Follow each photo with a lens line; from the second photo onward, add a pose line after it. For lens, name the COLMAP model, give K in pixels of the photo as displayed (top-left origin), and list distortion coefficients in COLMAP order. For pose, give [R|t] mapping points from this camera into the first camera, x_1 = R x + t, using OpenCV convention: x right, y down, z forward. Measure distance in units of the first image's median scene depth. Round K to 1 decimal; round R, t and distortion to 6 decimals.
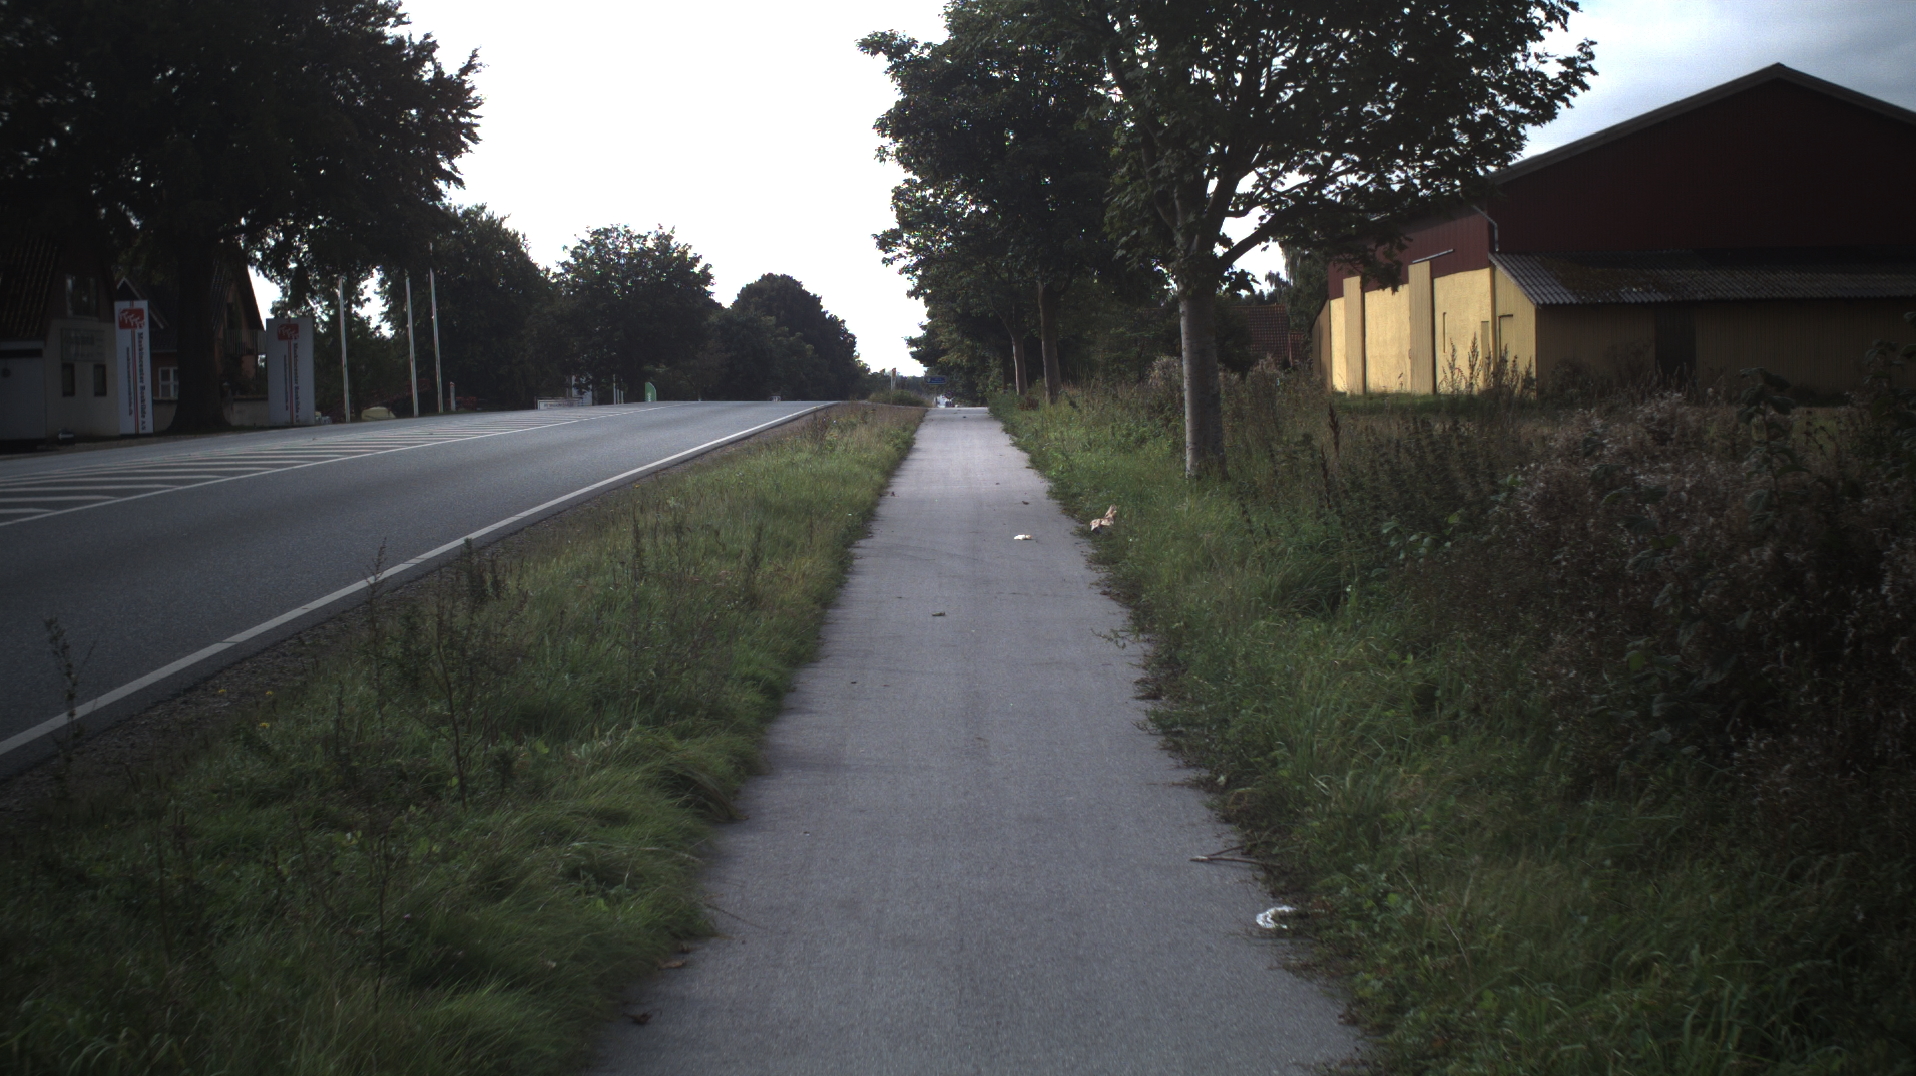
lens RADIAL K [[3161.9, 0, 958.0], [0, 3161.9, 538.0], [0, 0, 1]] dist [-0.210926, 0.059507]
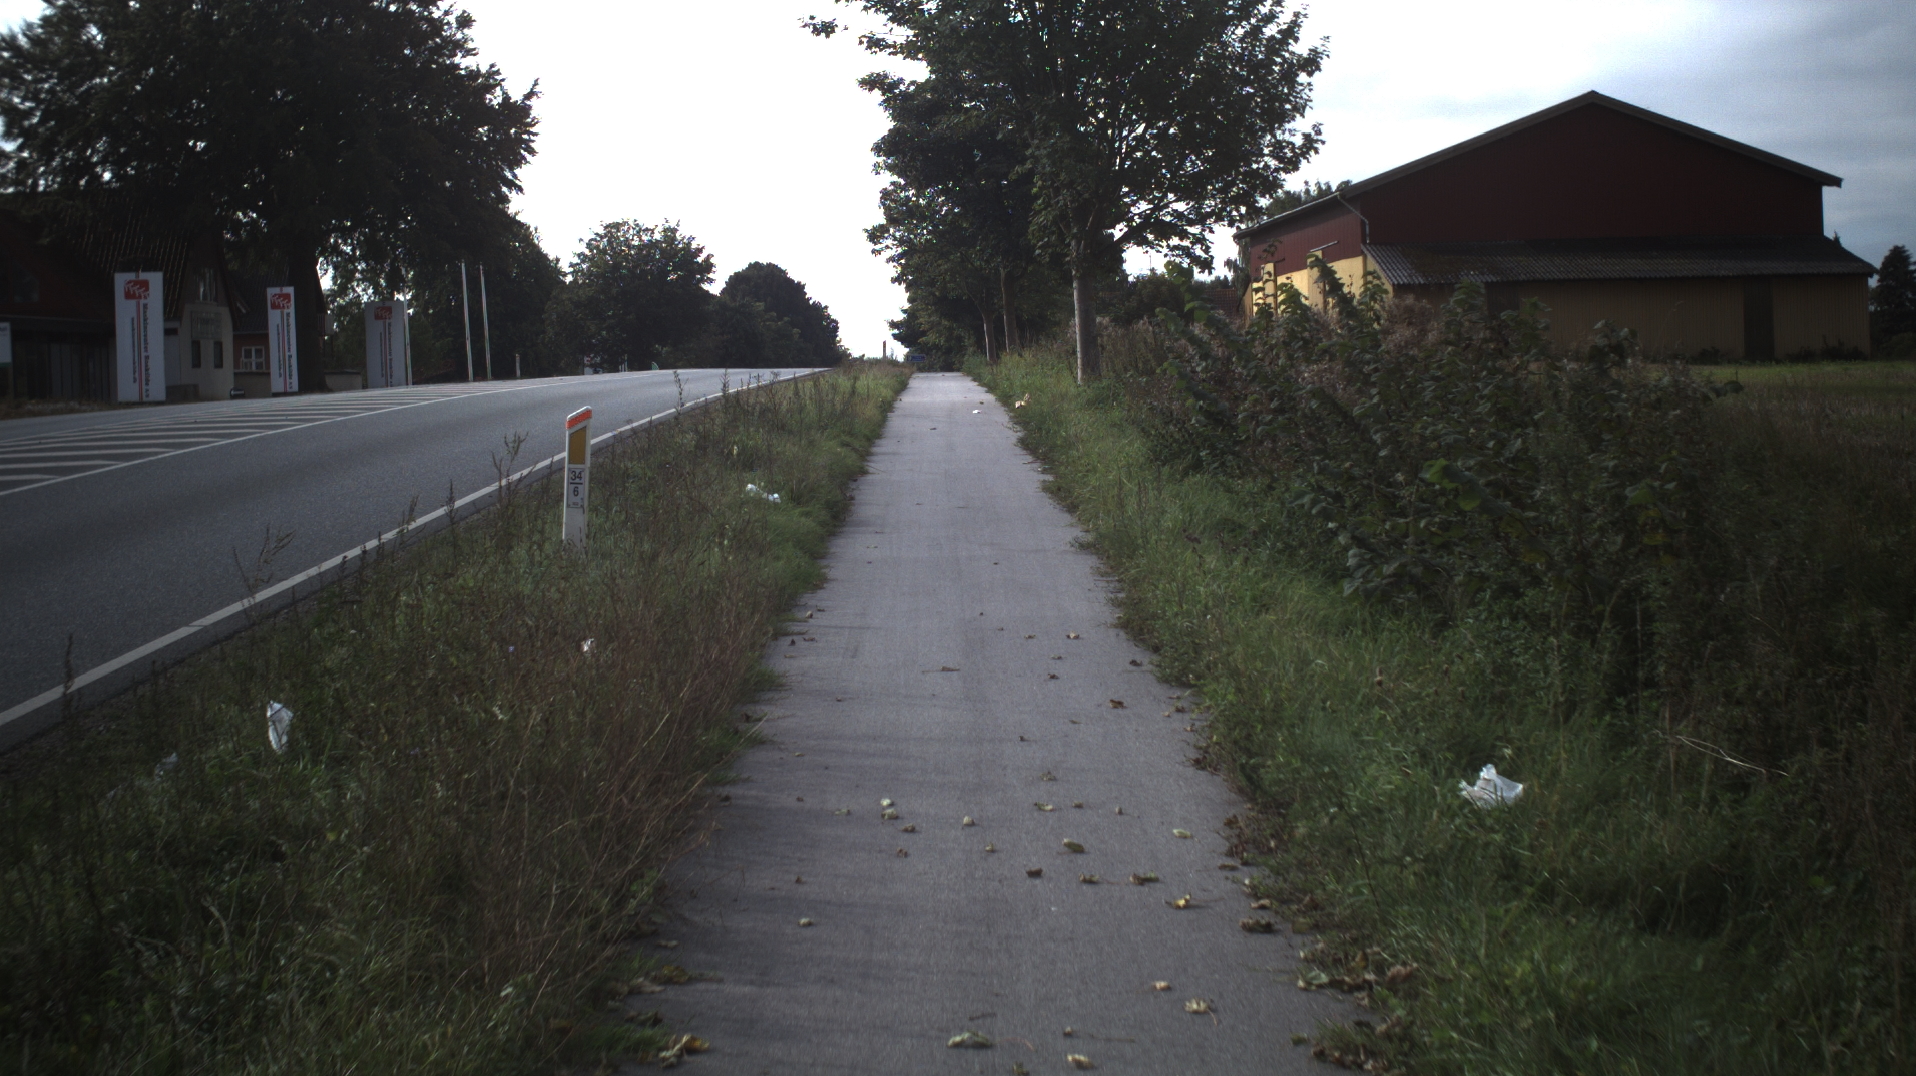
lens RADIAL K [[3161.9, 0, 958.0], [0, 3161.9, 538.0], [0, 0, 1]] dist [-0.210926, 0.059507]
pose [[0.999963, -0.005214, 0.006830, -0.000699], [0.005186, 0.999978, 0.004075, 0.014122], [-0.006852, -0.004040, 0.999968, -0.175207]]
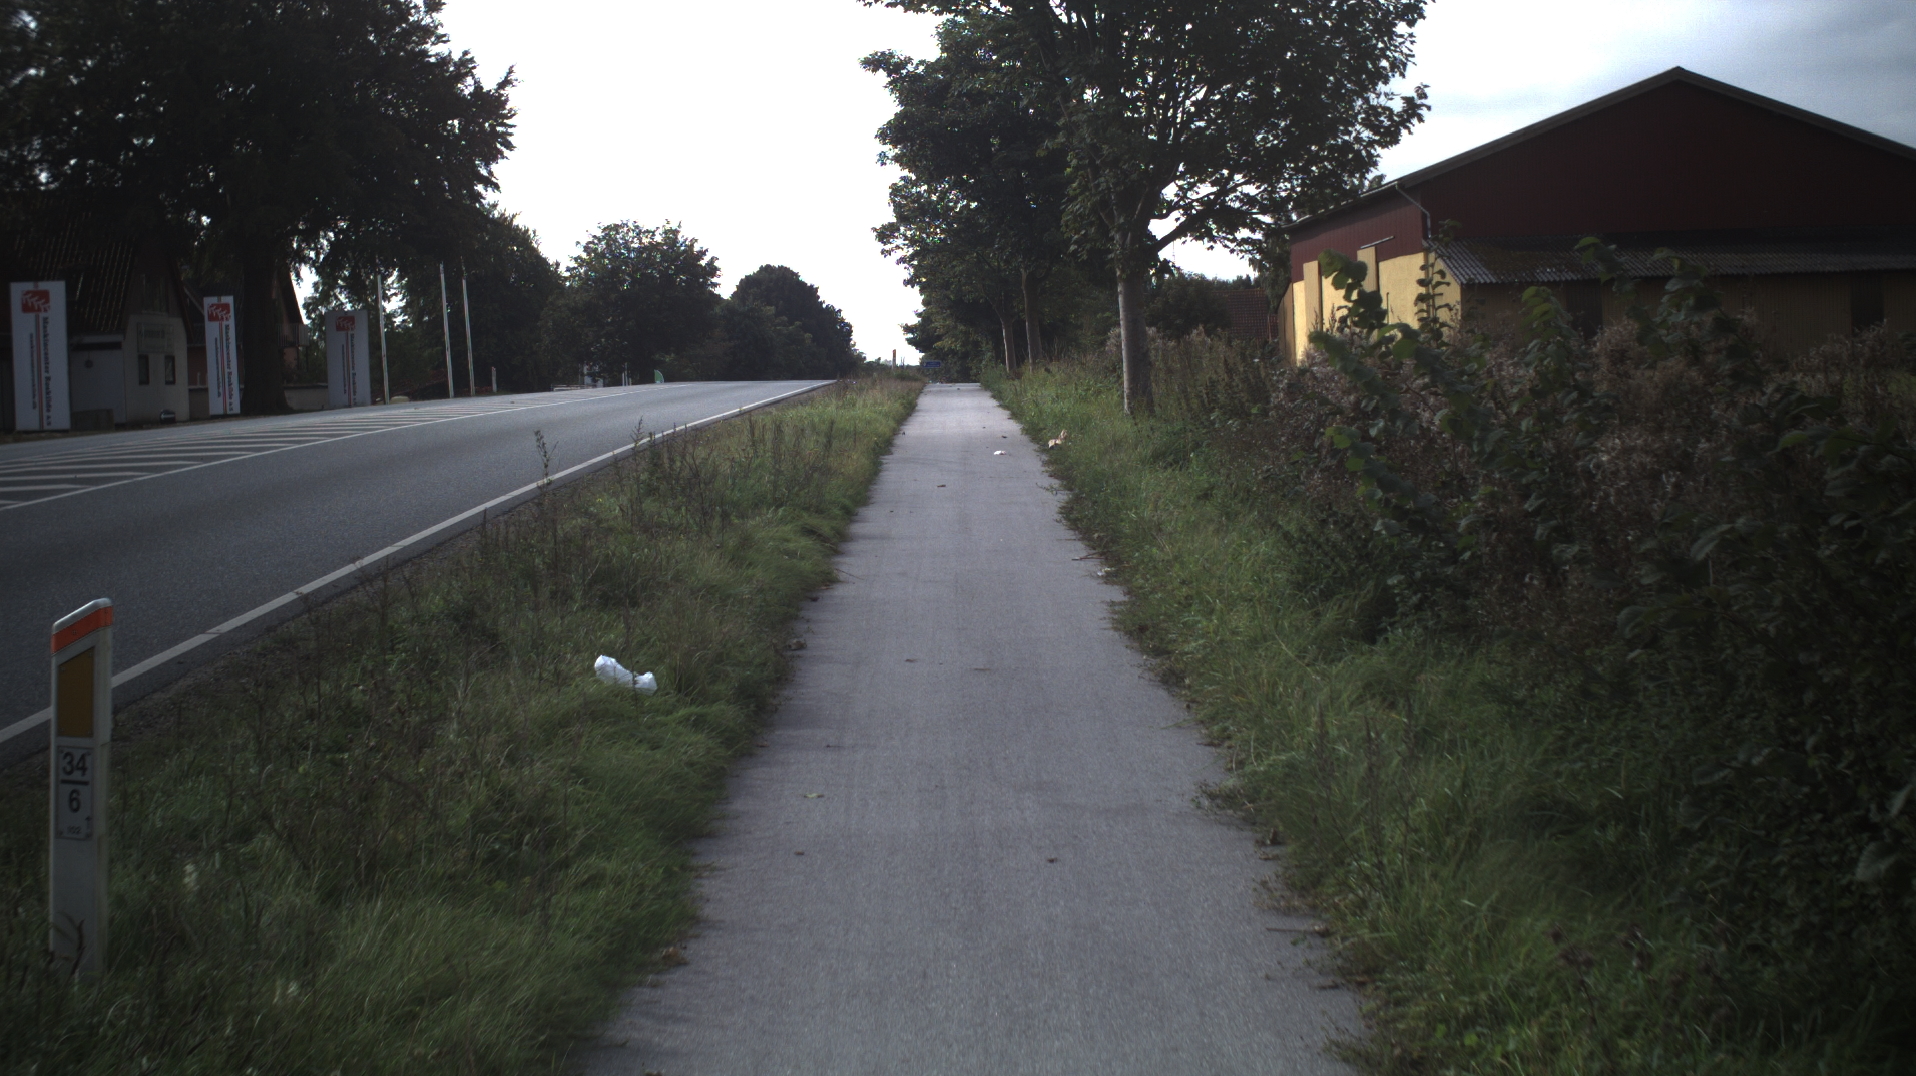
lens RADIAL K [[3161.9, 0, 958.0], [0, 3161.9, 538.0], [0, 0, 1]] dist [-0.210926, 0.059507]
pose [[0.999919, -0.012725, 0.001031, 0.000012], [0.012721, 0.999913, 0.003535, 0.007098], [-0.001076, -0.003522, 0.999993, -0.087509]]
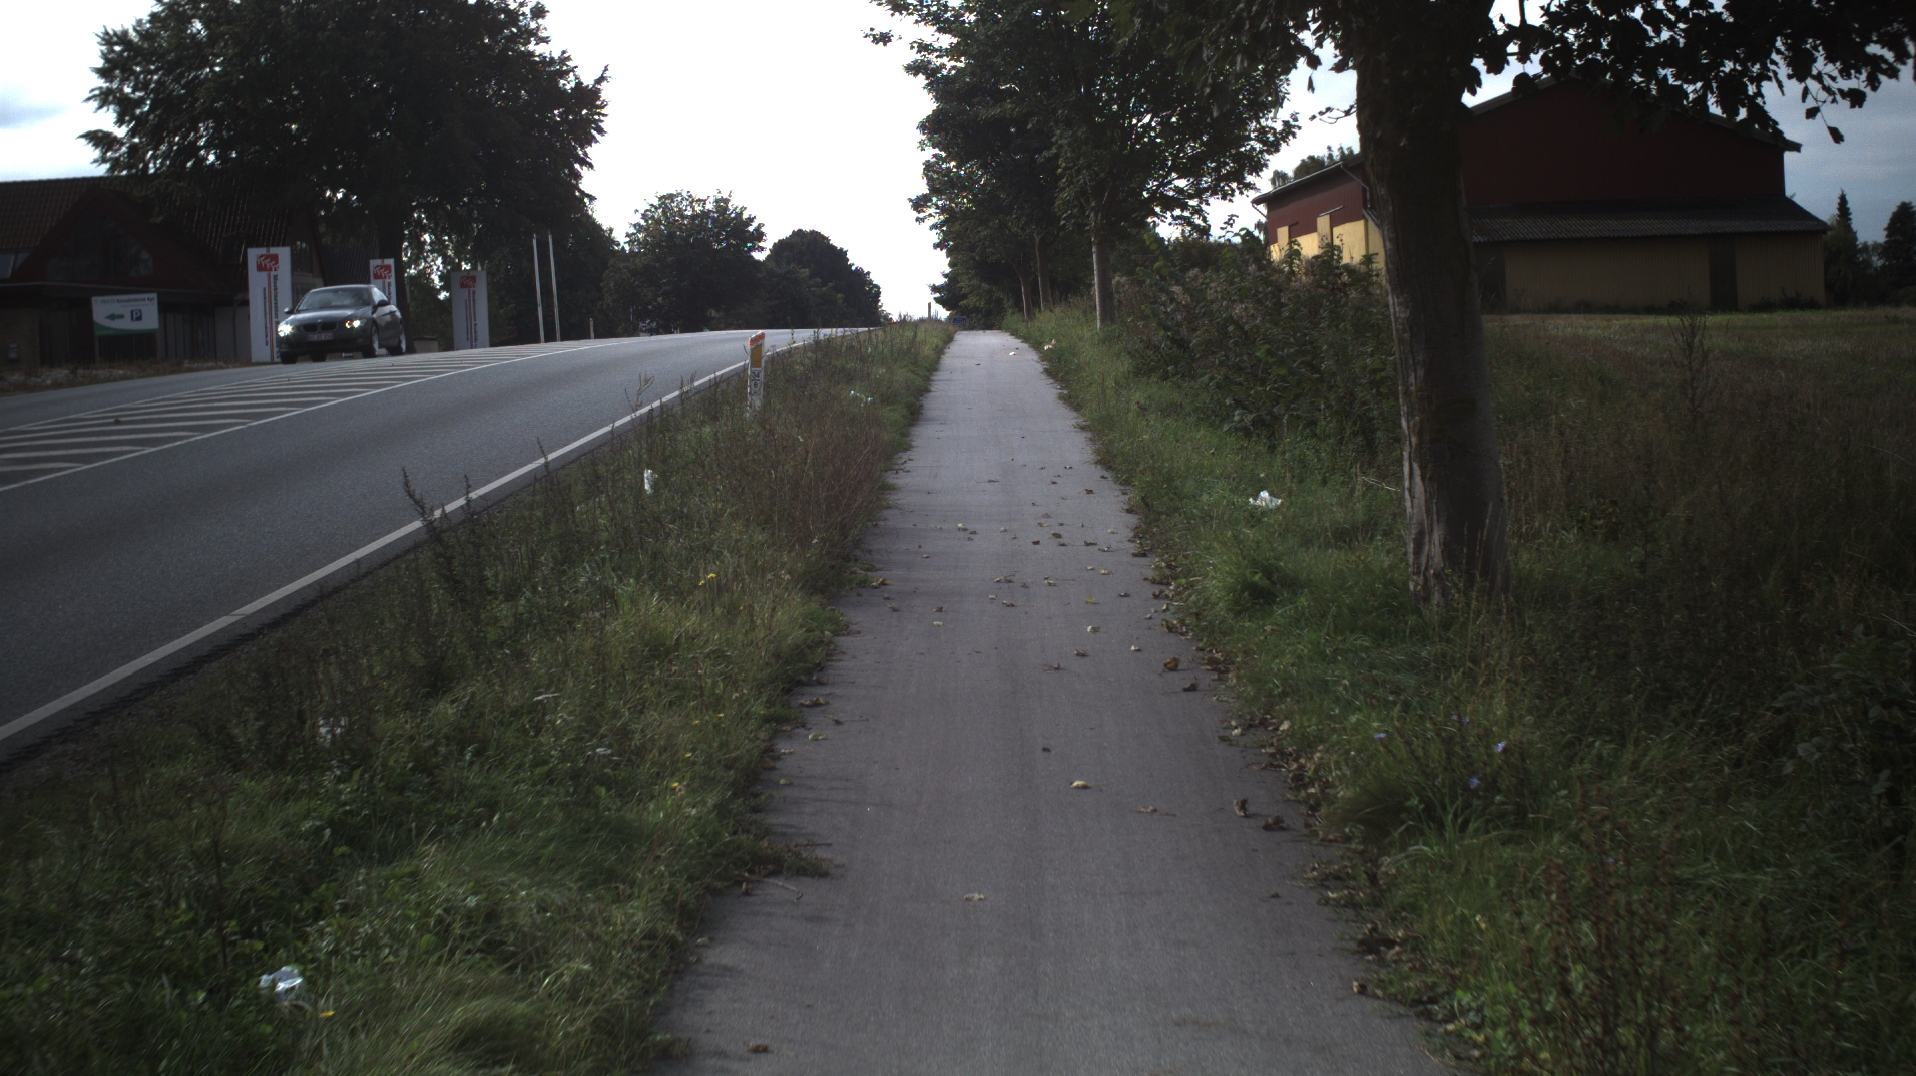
lens RADIAL K [[3161.9, 0, 958.0], [0, 3161.9, 538.0], [0, 0, 1]] dist [-0.210926, 0.059507]
pose [[0.999852, -0.015924, -0.006547, -0.001210], [0.016021, 0.999758, 0.015106, 0.020530], [0.006304, -0.015209, 0.999864, -0.262788]]
